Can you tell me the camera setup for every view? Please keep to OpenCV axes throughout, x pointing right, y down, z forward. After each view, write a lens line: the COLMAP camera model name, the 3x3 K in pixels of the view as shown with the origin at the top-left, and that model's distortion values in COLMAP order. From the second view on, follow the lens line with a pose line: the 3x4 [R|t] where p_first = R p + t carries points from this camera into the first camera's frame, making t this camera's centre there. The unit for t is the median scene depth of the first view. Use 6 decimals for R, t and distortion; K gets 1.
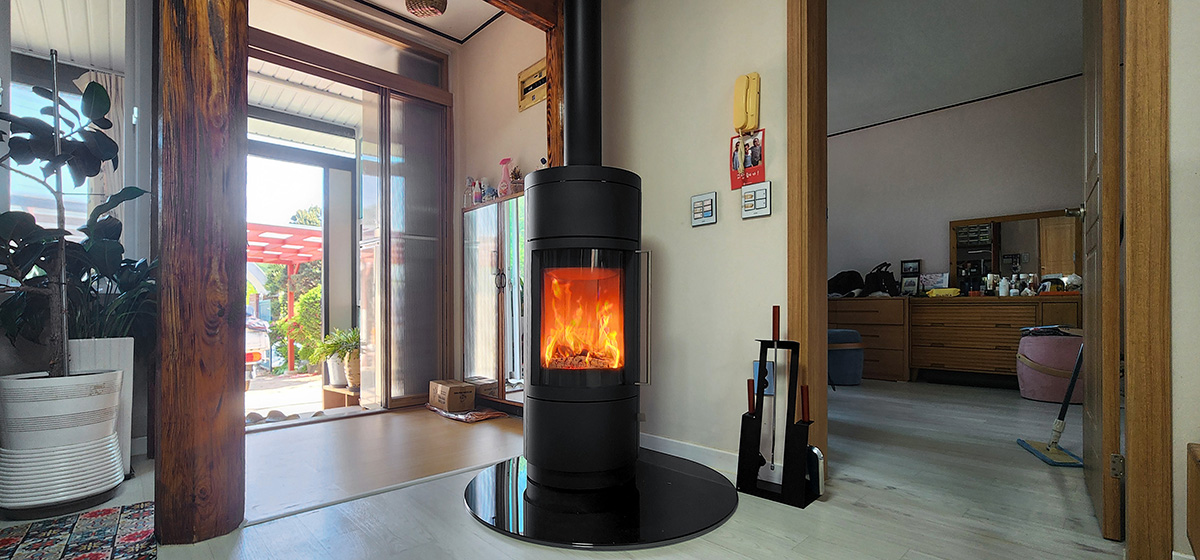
lens RADIAL K [[521.4, 0, 612.3], [0, 521.4, 318.4], [0, 0, 1]] dist [0.007114, -0.000882]
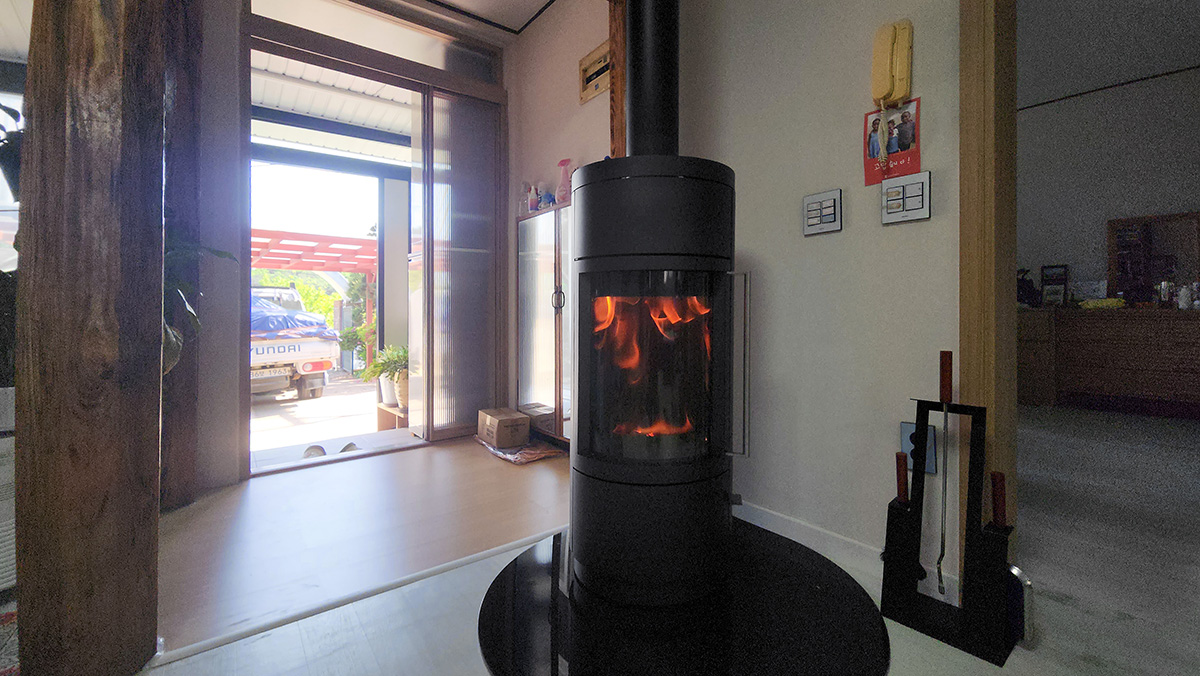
lens RADIAL K [[500.6, 0, 621.6], [0, 500.6, 320.0], [0, 0, 1]] dist [0.002582, -0.000447]
pose [[0.994756, -0.008779, -0.101895, -0.037047], [0.009847, 0.999902, 0.009990, -0.064418], [0.101797, -0.010941, 0.994745, 0.250950]]
